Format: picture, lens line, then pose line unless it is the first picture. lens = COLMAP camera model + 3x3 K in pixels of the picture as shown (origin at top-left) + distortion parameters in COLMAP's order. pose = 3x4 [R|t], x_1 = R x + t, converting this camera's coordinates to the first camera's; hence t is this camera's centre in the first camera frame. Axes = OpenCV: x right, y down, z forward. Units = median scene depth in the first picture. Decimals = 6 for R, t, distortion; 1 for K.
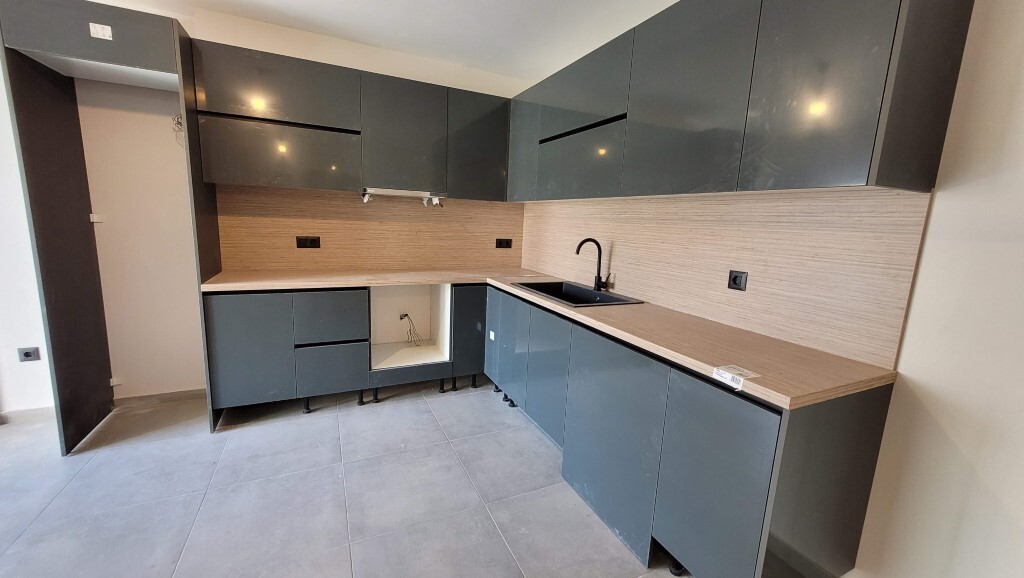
lens RADIAL K [[401.8, 0, 516.1], [0, 401.8, 289.2], [0, 0, 1]] dist [0.000605, -0.000208]
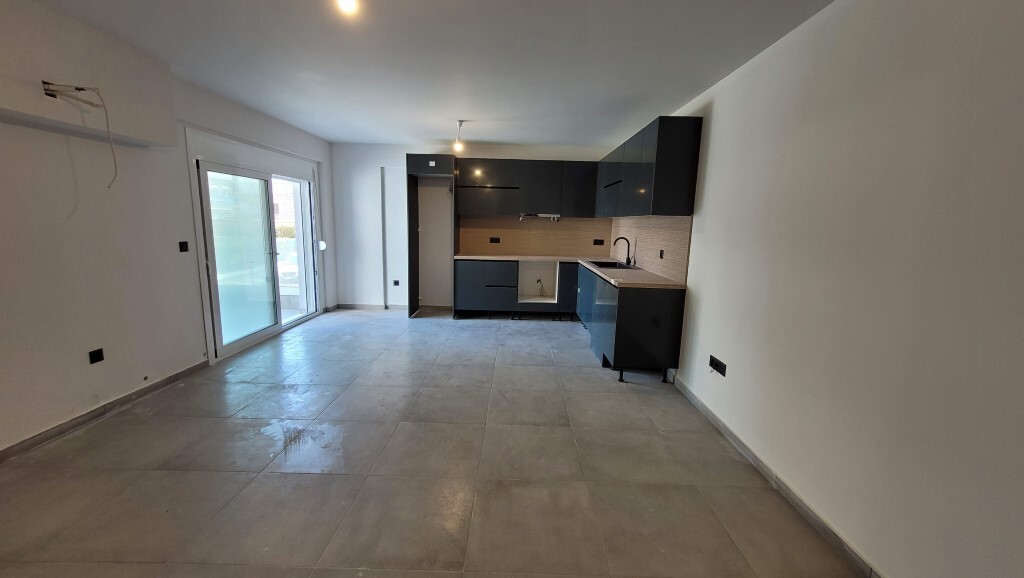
lens RADIAL K [[401.8, 0, 516.1], [0, 401.8, 289.2], [0, 0, 1]] dist [0.000605, -0.000208]
pose [[0.901872, 0.050546, -0.429036, 0.517933], [-0.060267, 0.998141, -0.009094, 0.157193], [0.427779, 0.034058, 0.903242, -0.873772]]
